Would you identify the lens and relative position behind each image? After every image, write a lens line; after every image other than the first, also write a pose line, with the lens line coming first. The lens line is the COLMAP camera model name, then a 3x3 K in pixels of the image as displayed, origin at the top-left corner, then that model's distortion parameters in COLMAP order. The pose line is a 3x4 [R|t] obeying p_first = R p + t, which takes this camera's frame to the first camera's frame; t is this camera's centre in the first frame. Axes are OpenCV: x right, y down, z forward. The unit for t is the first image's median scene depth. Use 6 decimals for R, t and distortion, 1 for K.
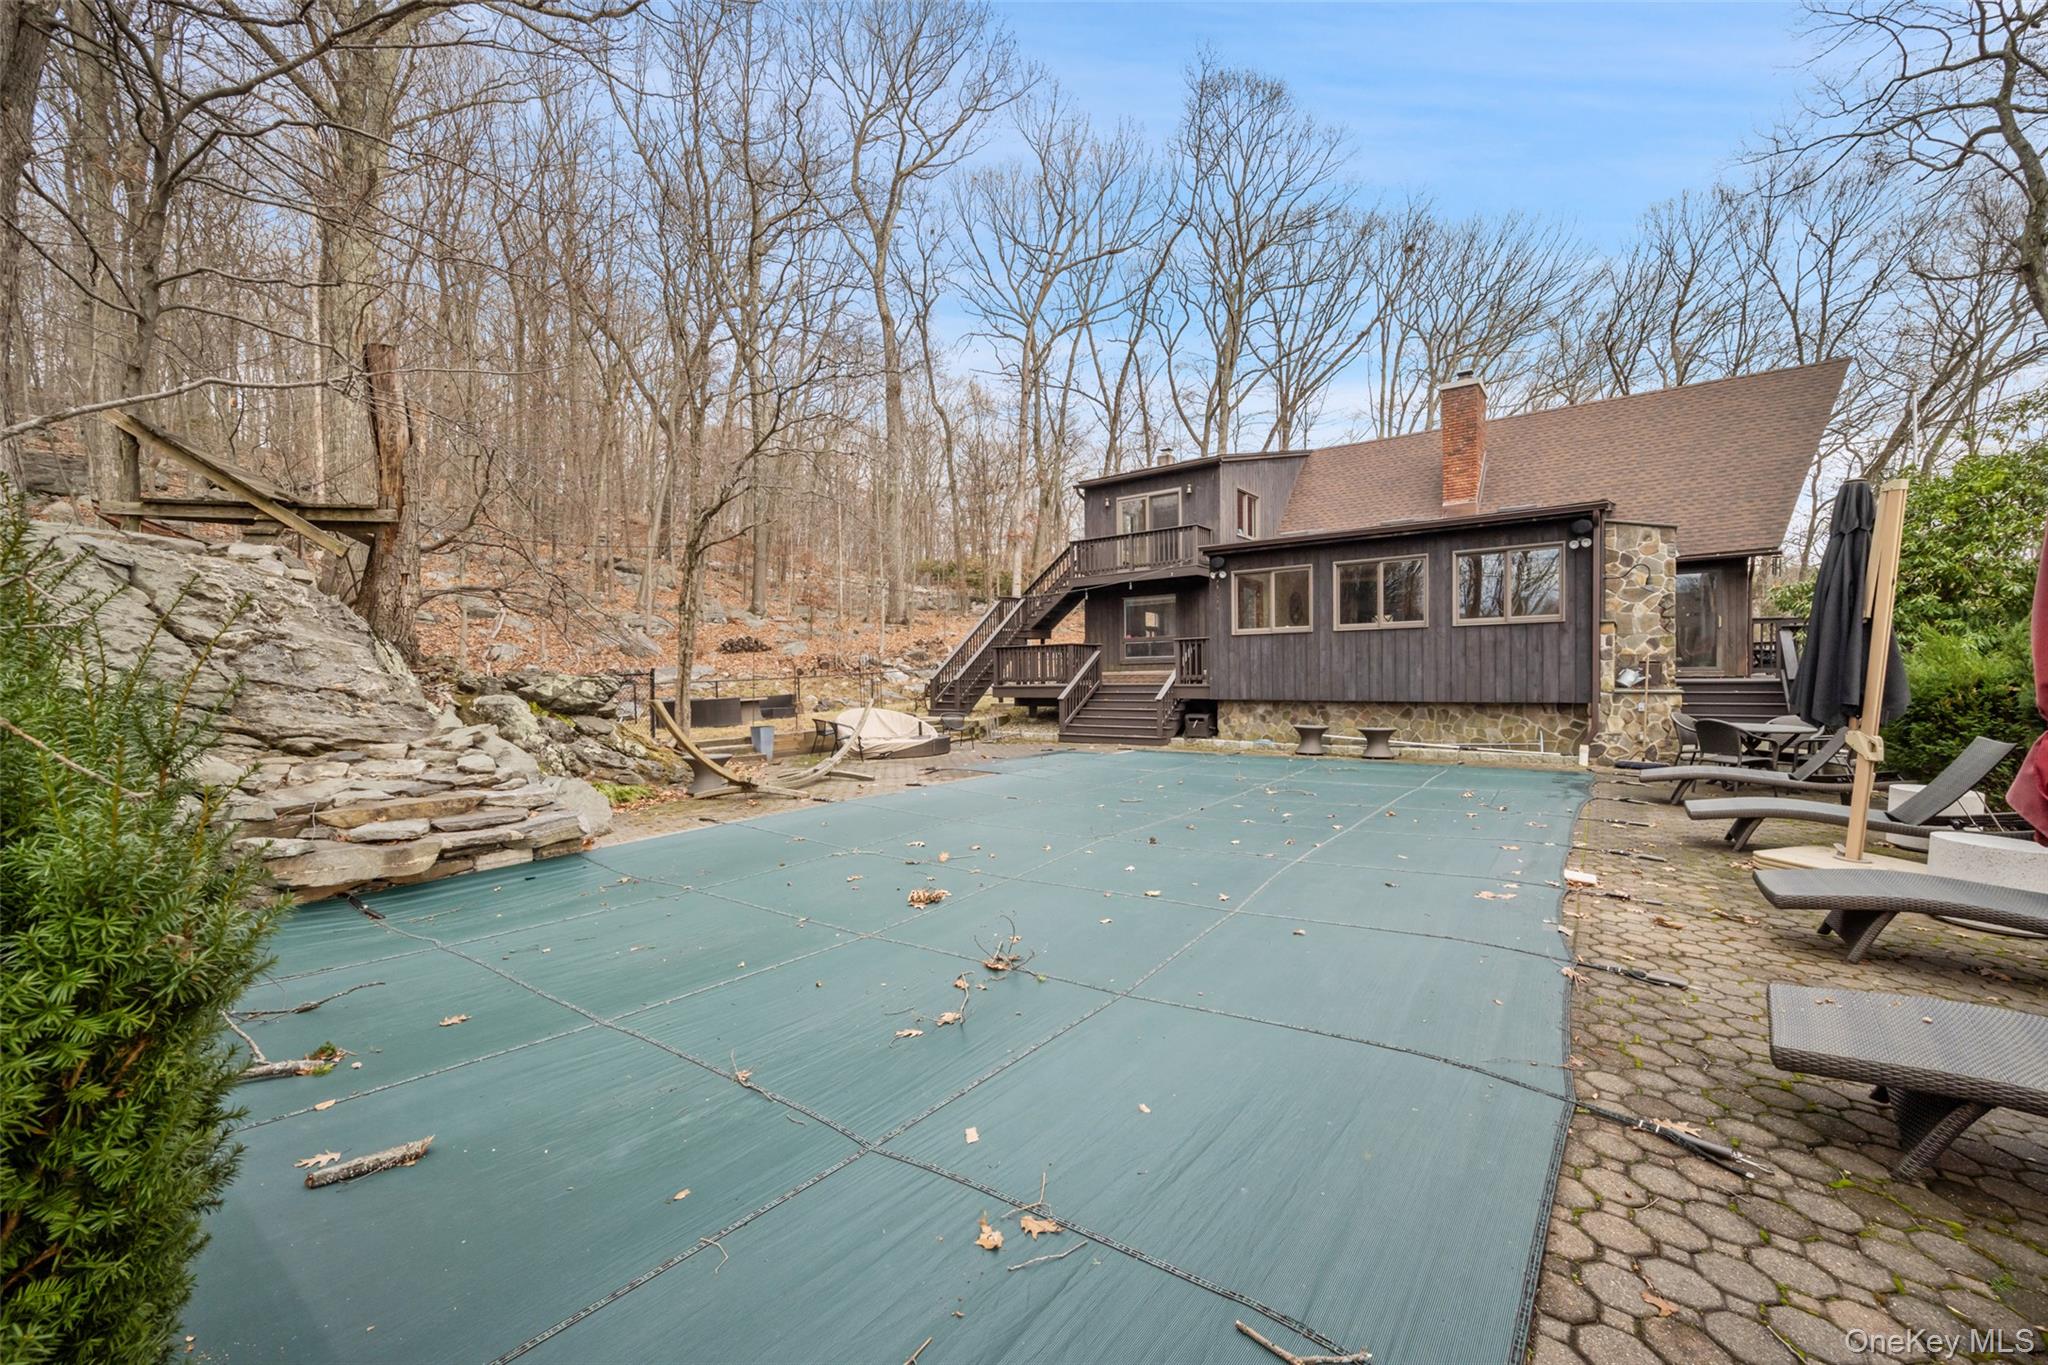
lens RADIAL K [[798.3, 0, 1021.4], [0, 798.3, 683.7], [0, 0, 1]] dist [-0.000757, -0.000165]
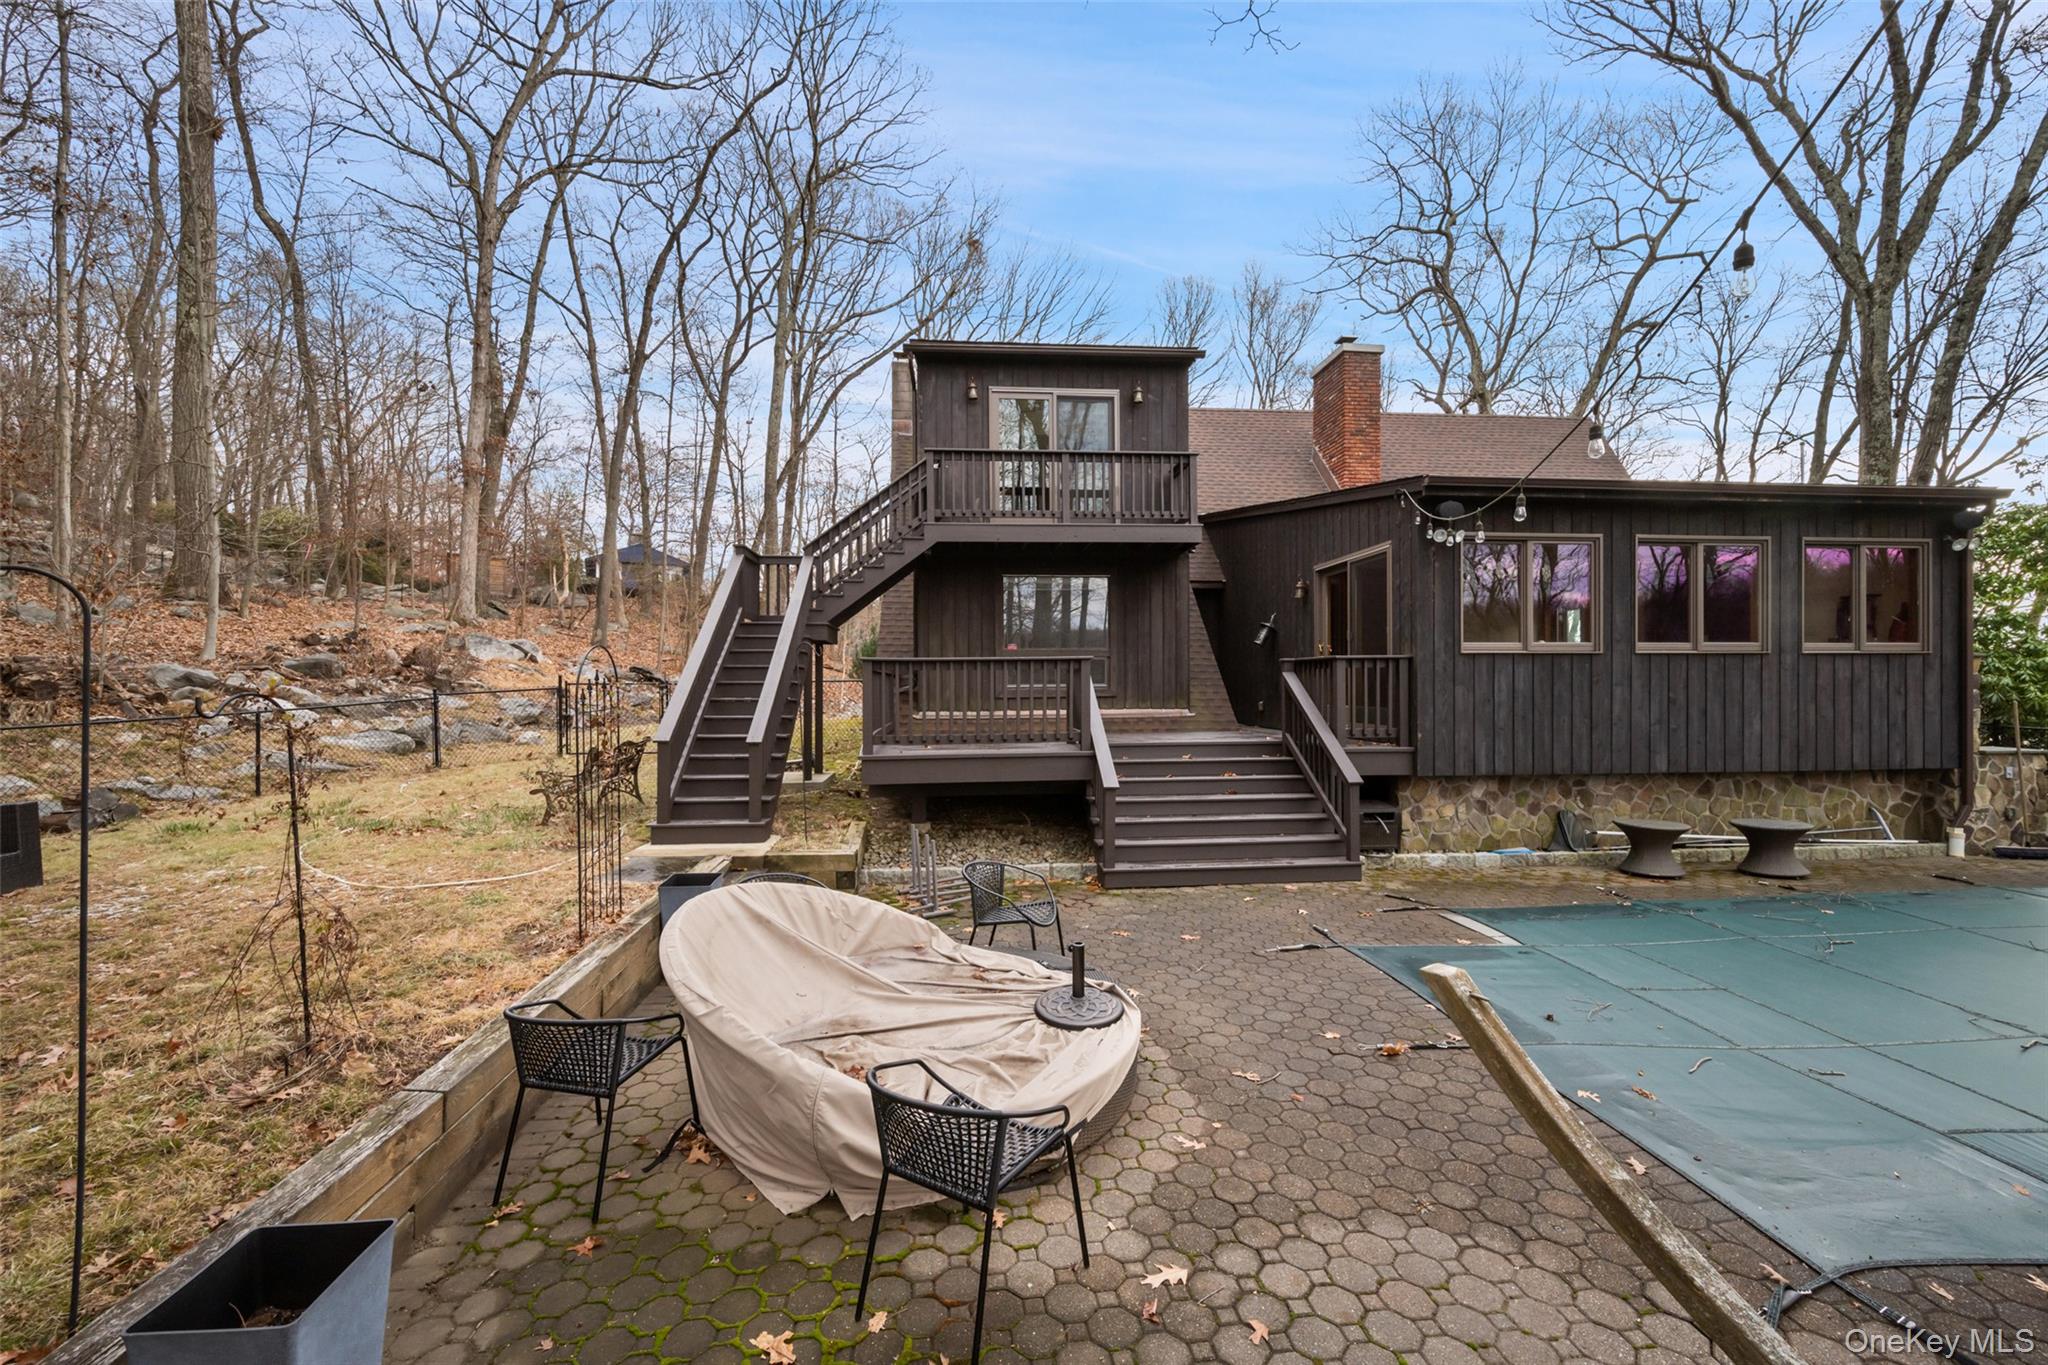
lens RADIAL K [[798.3, 0, 1014.2], [0, 798.3, 687.4], [0, 0, 1]] dist [-0.000757, -0.000165]
pose [[0.741666, 0.007776, 0.670725, -0.313117], [0.003560, 0.999873, -0.015528, -0.032004], [-0.670760, 0.013904, 0.741544, 0.826298]]
